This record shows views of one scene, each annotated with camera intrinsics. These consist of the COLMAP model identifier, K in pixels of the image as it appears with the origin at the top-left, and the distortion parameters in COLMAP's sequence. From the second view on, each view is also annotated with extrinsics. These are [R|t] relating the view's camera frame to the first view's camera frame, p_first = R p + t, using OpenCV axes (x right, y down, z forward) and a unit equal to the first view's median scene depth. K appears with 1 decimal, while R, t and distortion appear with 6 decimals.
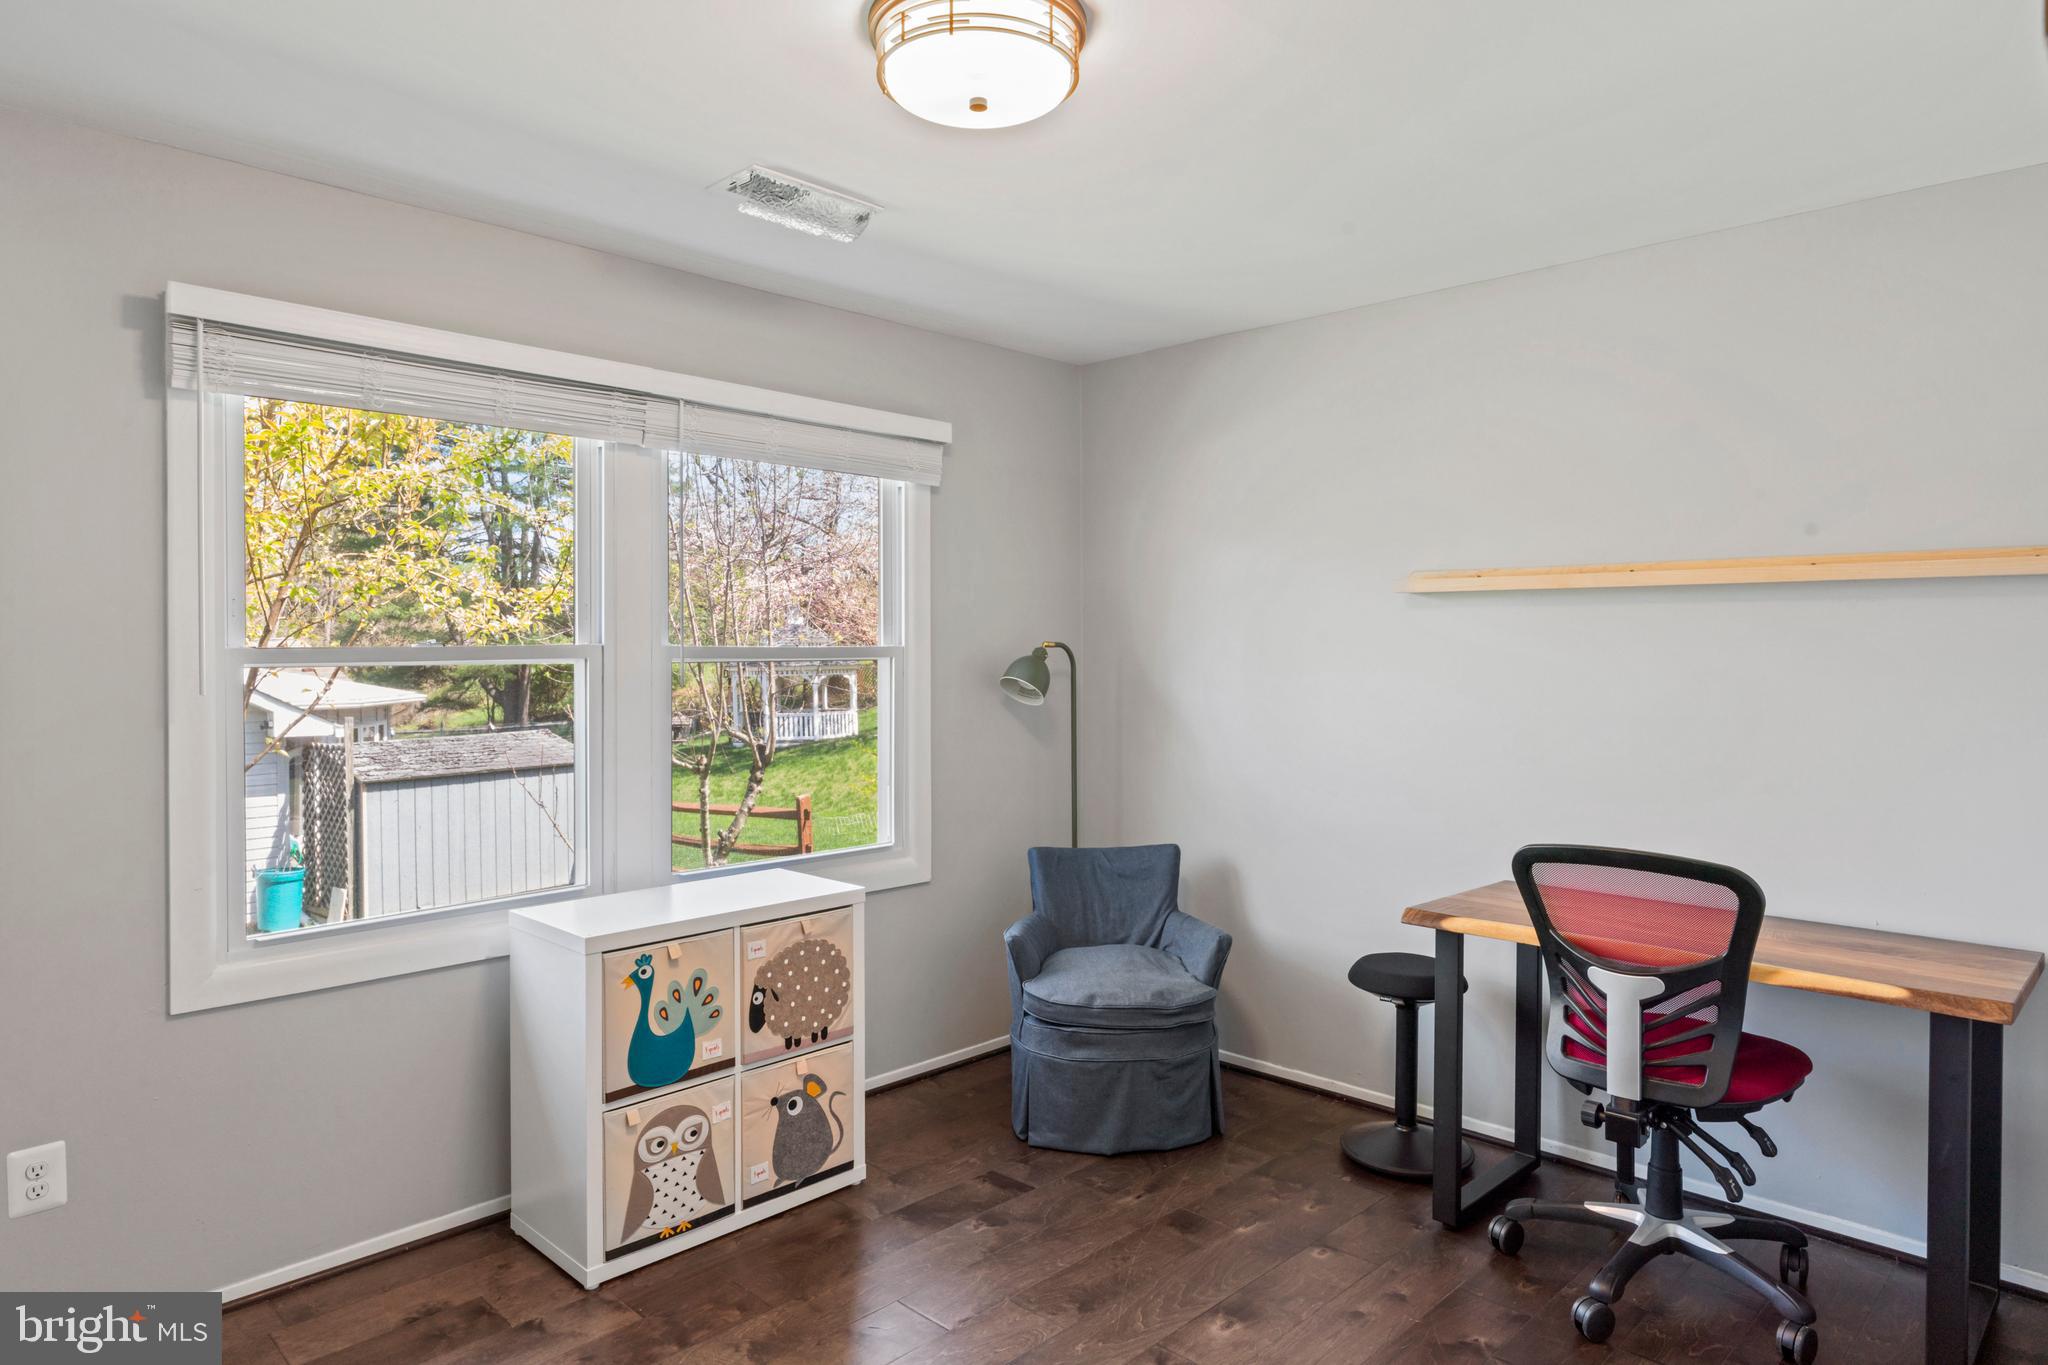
lens RADIAL K [[1195.5, 0, 1025.7], [0, 1195.5, 670.3], [0, 0, 1]] dist [-0.004529, 0.002541]
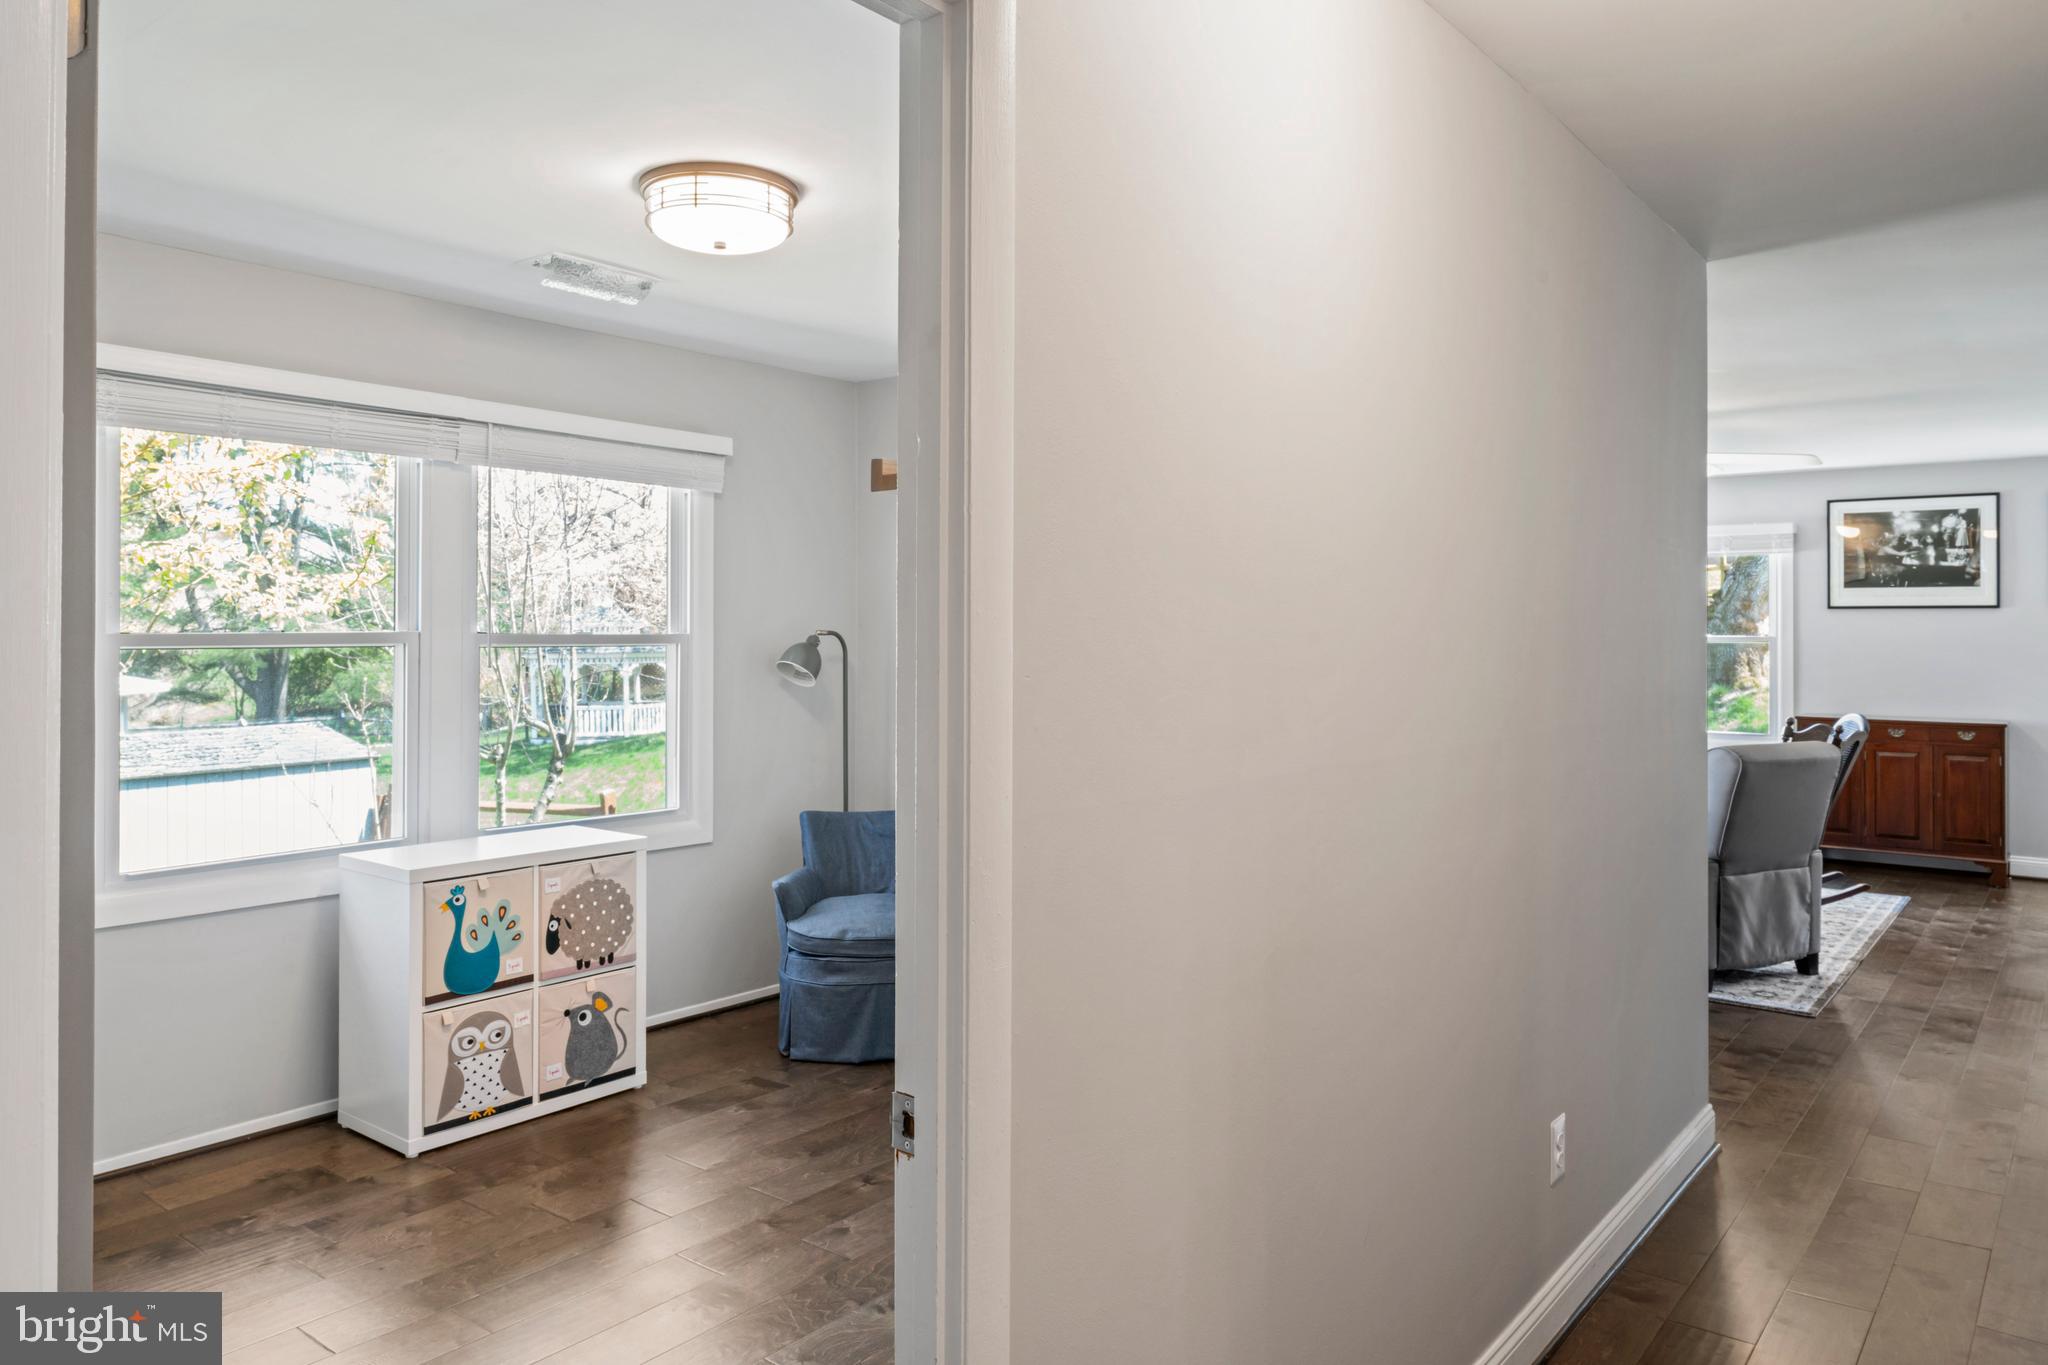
lens RADIAL K [[1403.9, 0, 1028.7], [0, 1403.9, 645.7], [0, 0, 1]] dist [-0.002912, -0.004025]
pose [[0.994898, 0.004206, 0.100801, 0.095332], [-0.003164, 0.999940, -0.010488, 0.004548], [-0.100839, 0.010116, 0.994851, -0.402058]]
